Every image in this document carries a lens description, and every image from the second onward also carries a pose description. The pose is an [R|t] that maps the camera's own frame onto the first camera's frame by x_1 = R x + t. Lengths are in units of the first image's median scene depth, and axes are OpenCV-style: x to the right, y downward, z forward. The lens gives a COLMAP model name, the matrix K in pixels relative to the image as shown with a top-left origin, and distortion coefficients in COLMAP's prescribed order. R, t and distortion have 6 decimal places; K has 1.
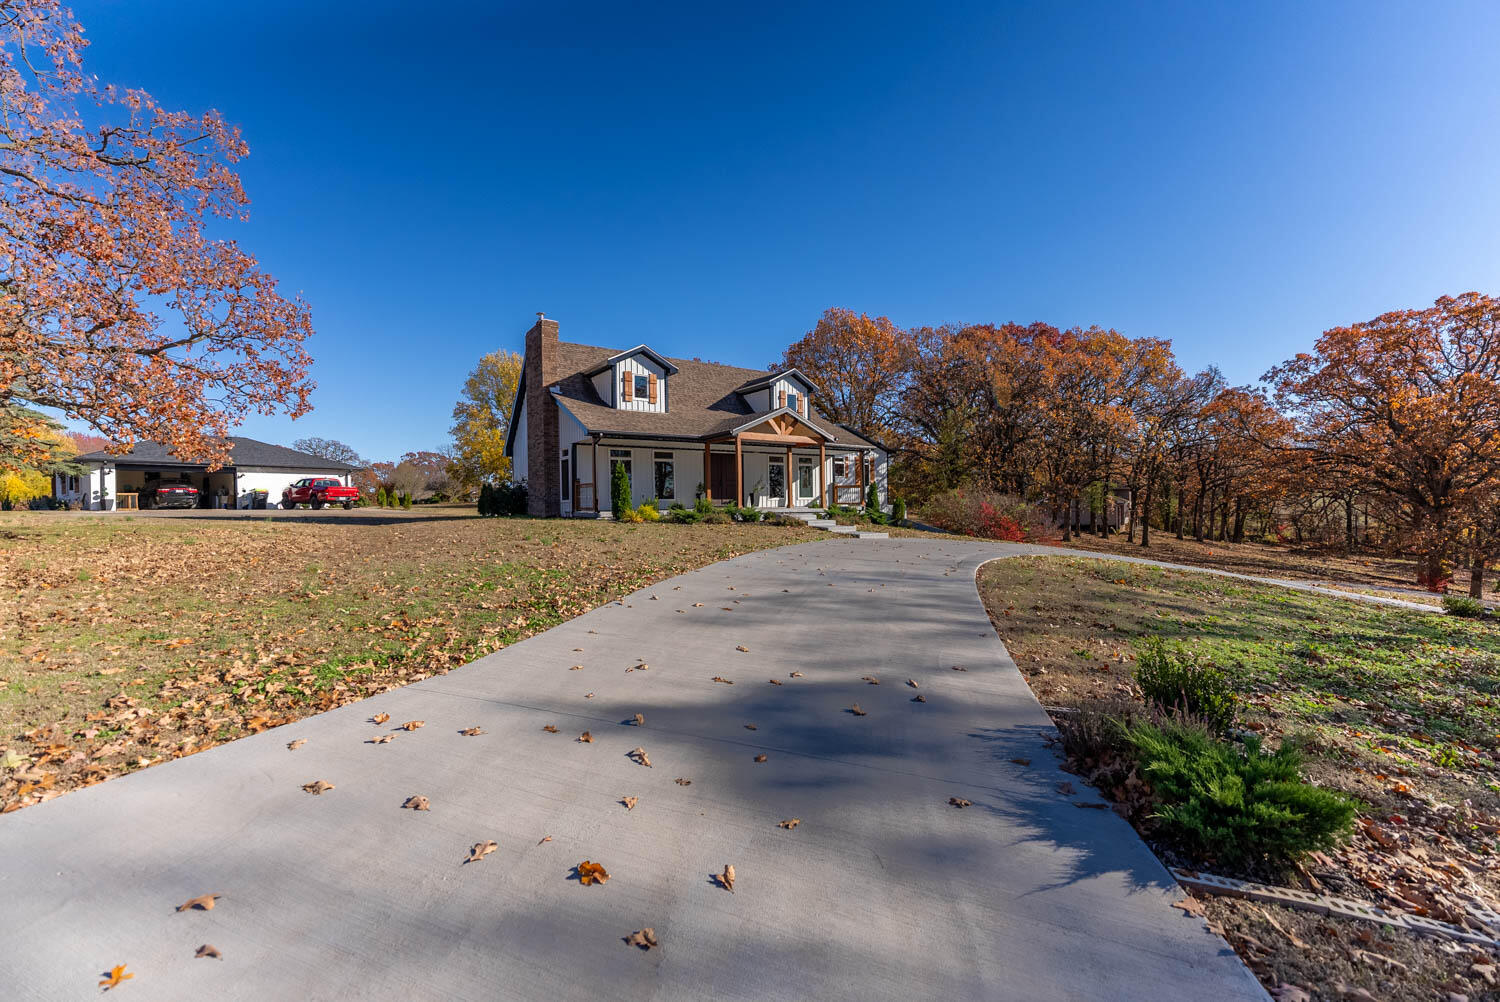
lens RADIAL K [[590.2, 0, 759.2], [0, 590.2, 501.5], [0, 0, 1]] dist [0.002149, -0.000855]
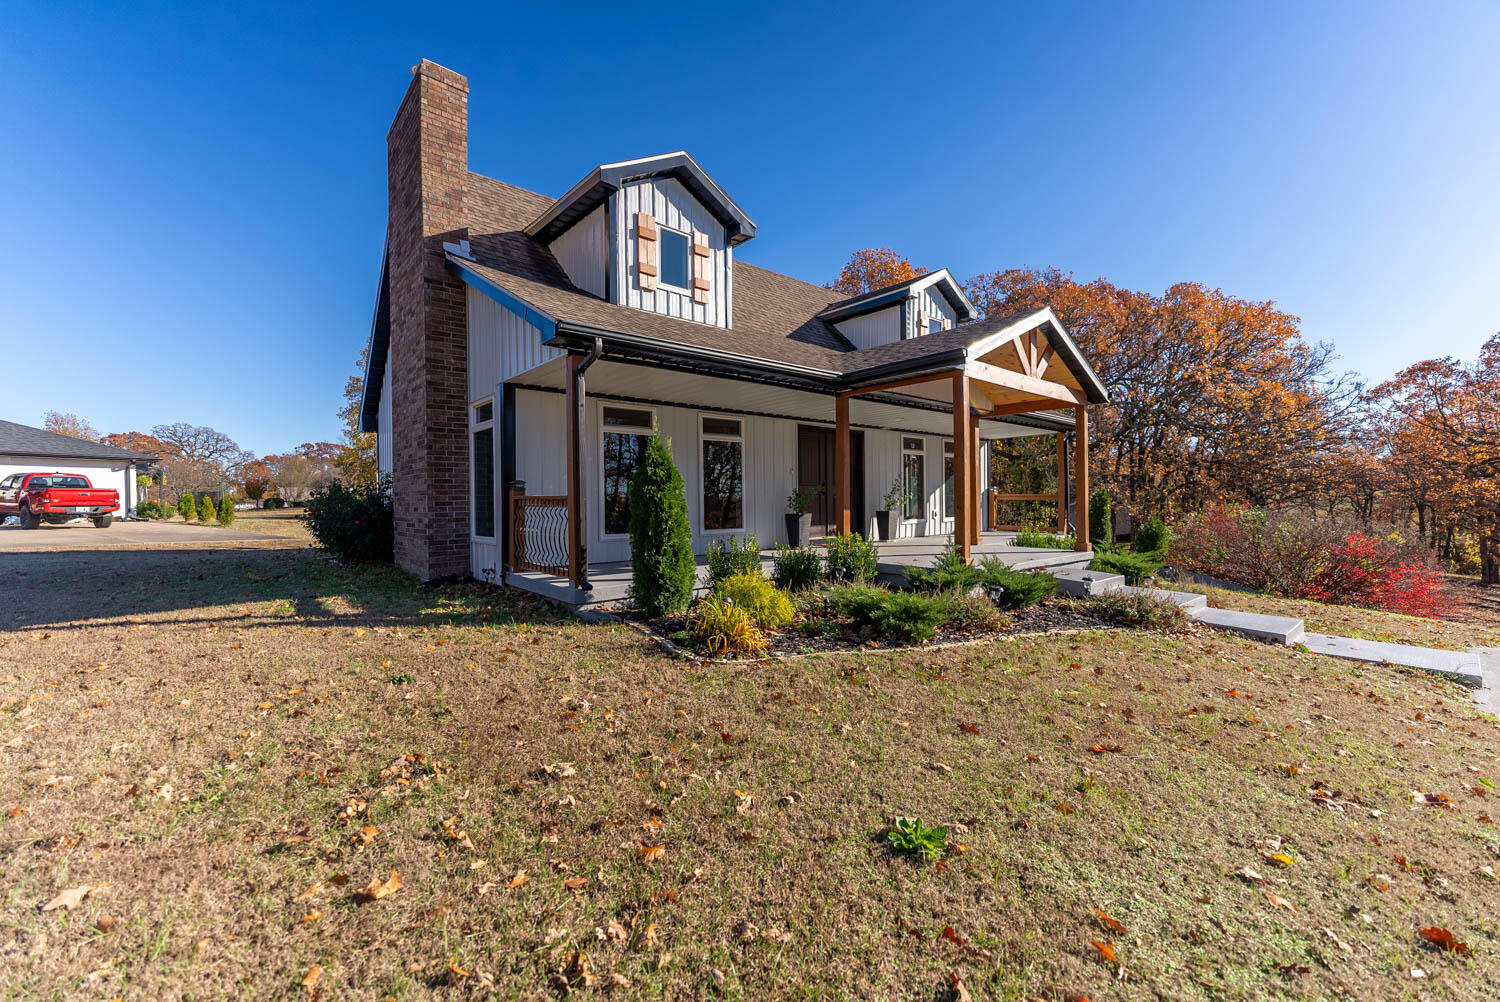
lens RADIAL K [[590.2, 0, 738.9], [0, 590.2, 504.0], [0, 0, 1]] dist [0.002149, -0.000855]
pose [[0.997351, 0.004164, 0.072614, -0.186867], [-0.004636, 0.999969, 0.006332, -0.025806], [-0.072586, -0.006652, 0.997340, 0.591195]]
